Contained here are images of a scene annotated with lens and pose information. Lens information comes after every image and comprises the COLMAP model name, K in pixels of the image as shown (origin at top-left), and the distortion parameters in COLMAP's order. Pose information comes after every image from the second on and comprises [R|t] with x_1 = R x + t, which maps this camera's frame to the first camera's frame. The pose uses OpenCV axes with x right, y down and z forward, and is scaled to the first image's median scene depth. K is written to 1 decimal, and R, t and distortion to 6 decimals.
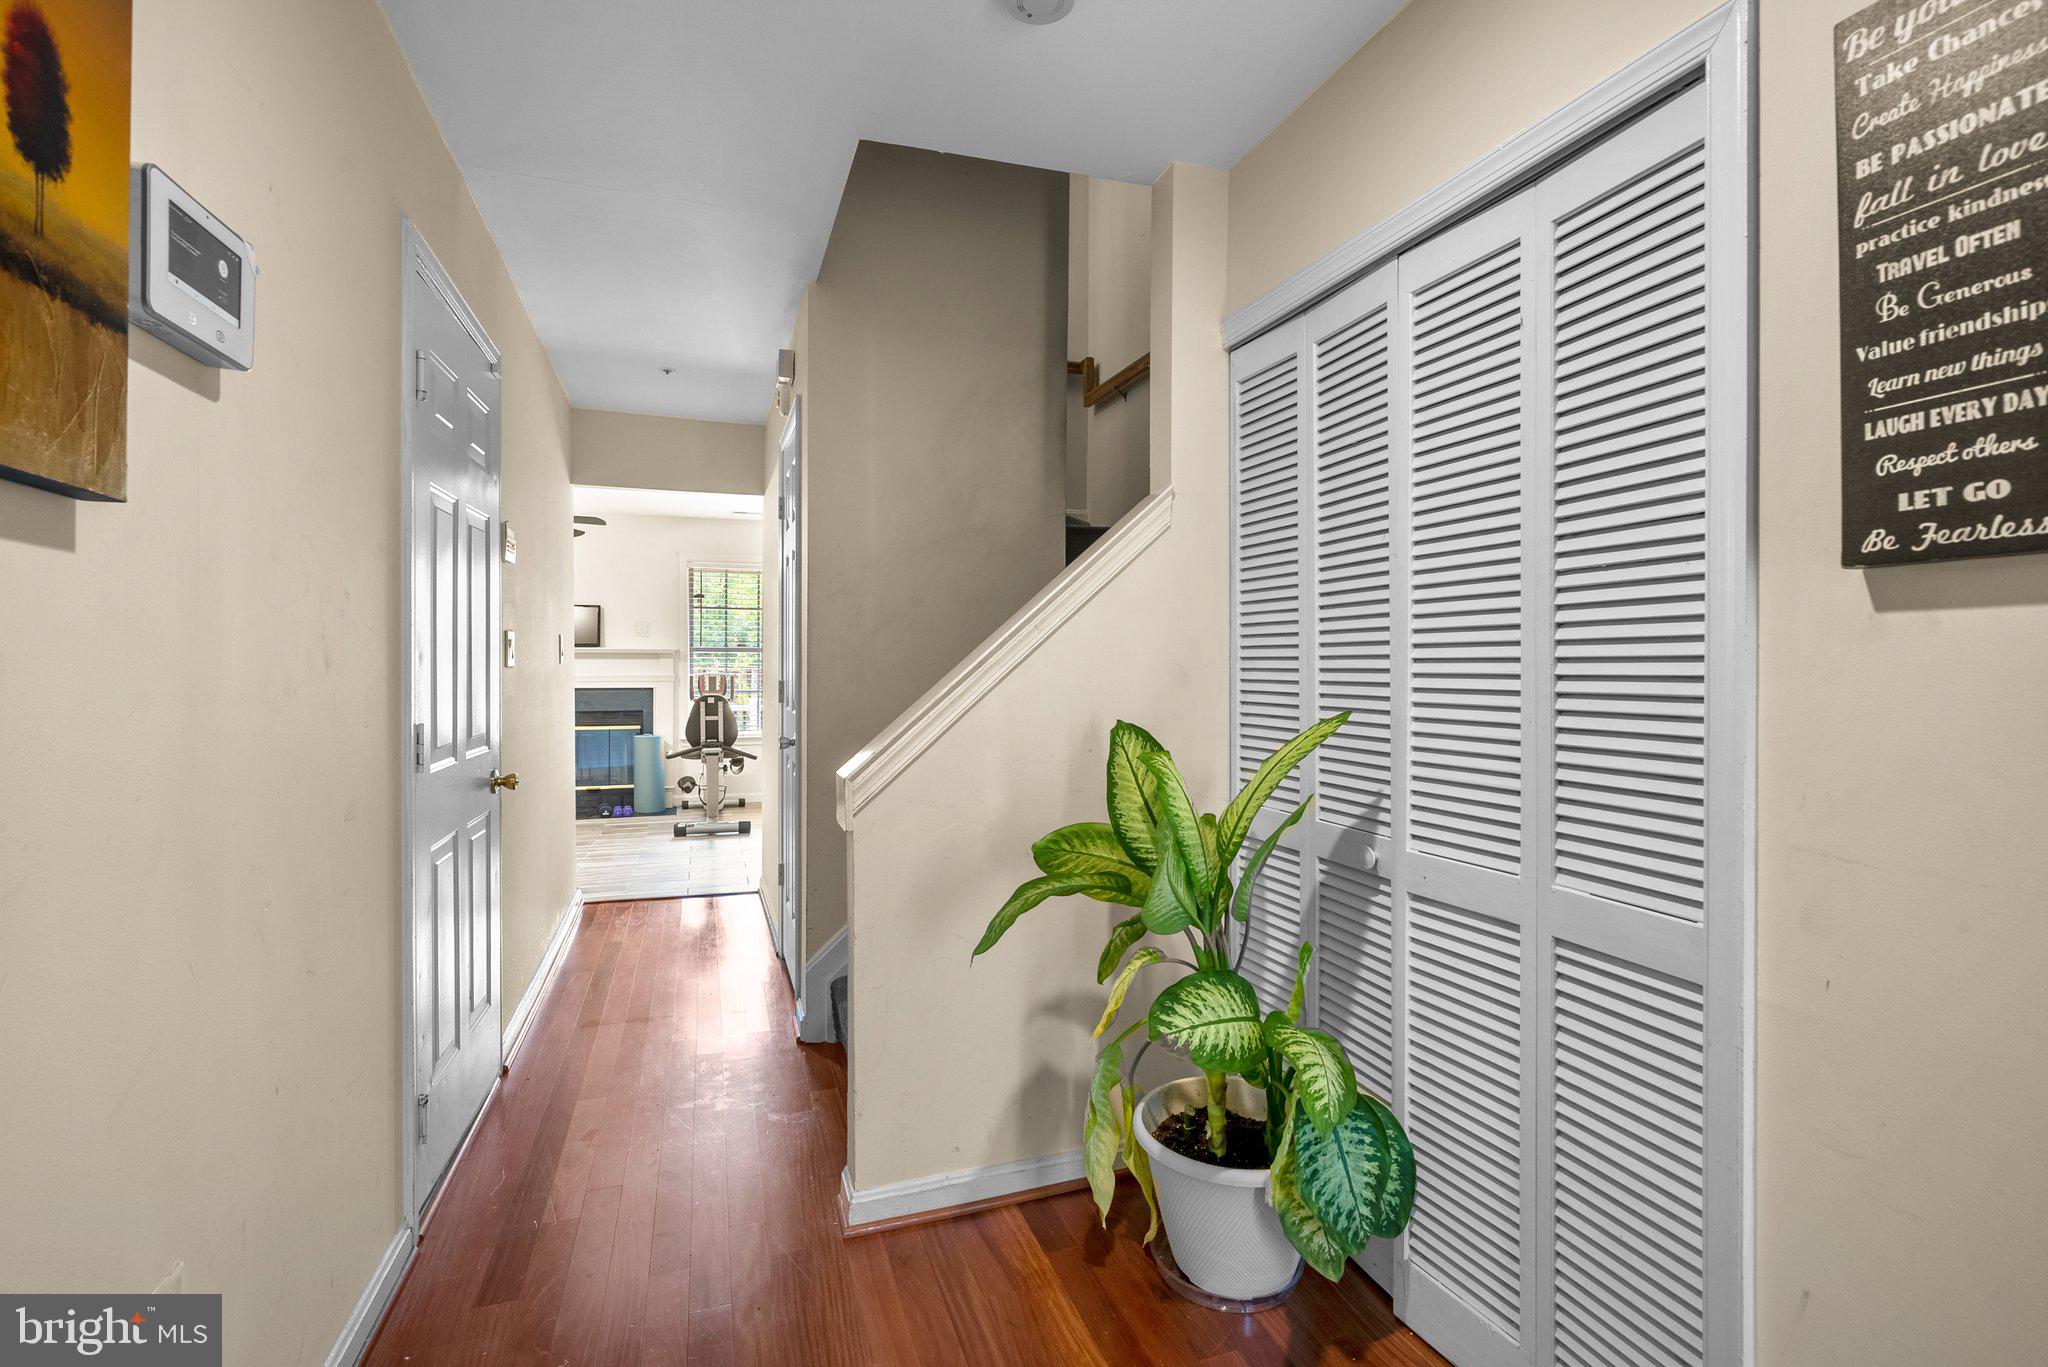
lens RADIAL K [[941.6, 0, 1025.7], [0, 941.6, 670.2], [0, 0, 1]] dist [-0.003732, 0.001238]
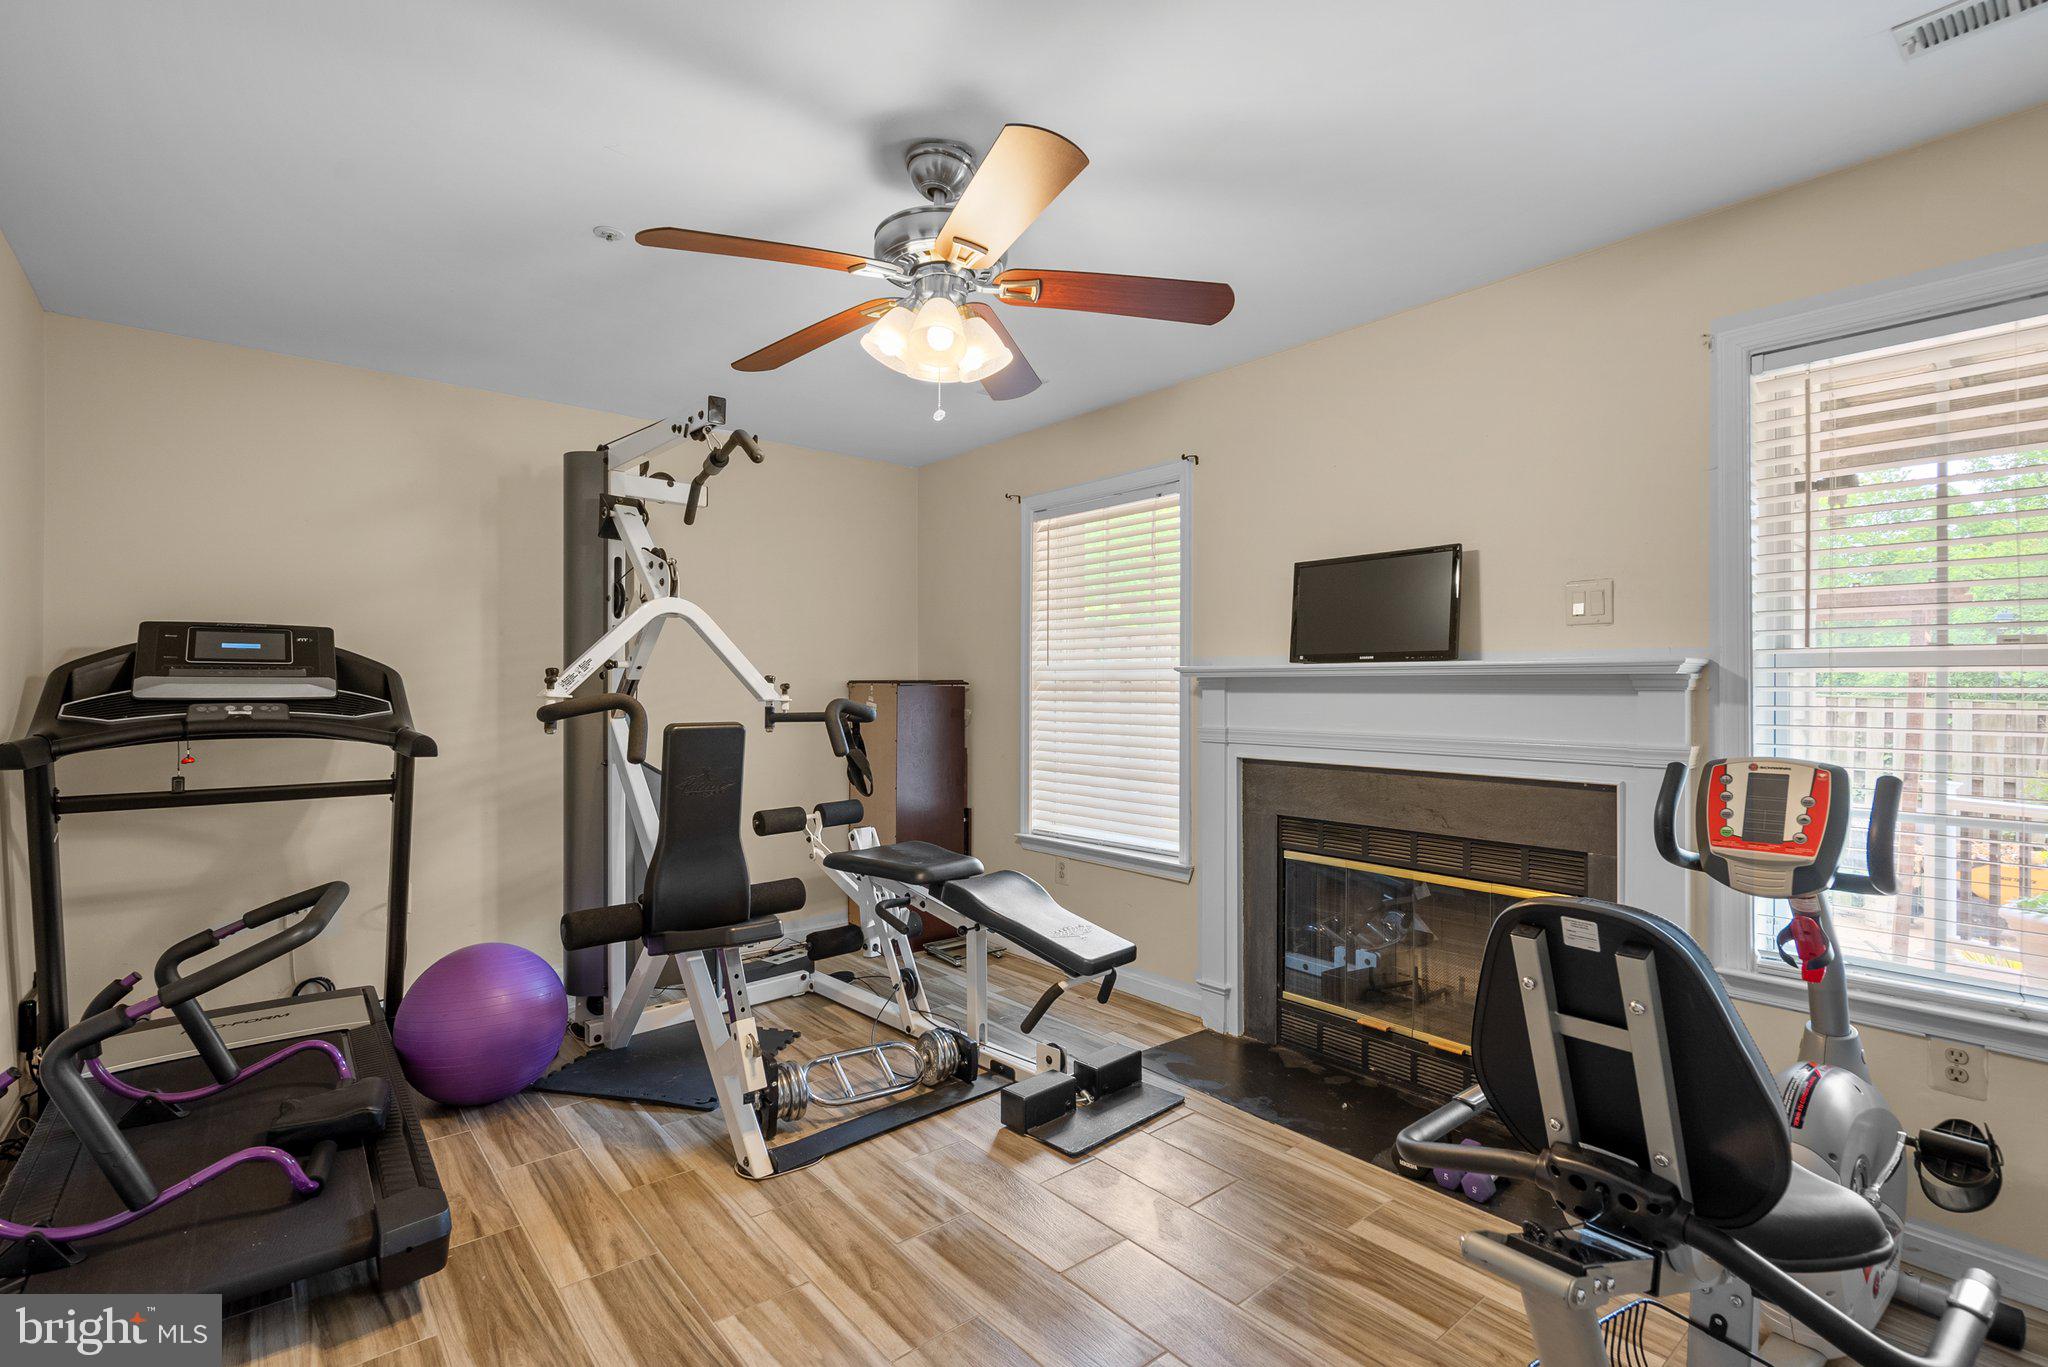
lens RADIAL K [[941.6, 0, 1024.7], [0, 941.6, 688.3], [0, 0, 1]] dist [-0.003732, 0.001238]
pose [[0.359079, -0.003052, -0.933302, -0.192795], [-0.009945, 0.999925, -0.007096, -0.010329], [0.933254, 0.011830, 0.359021, 0.776412]]
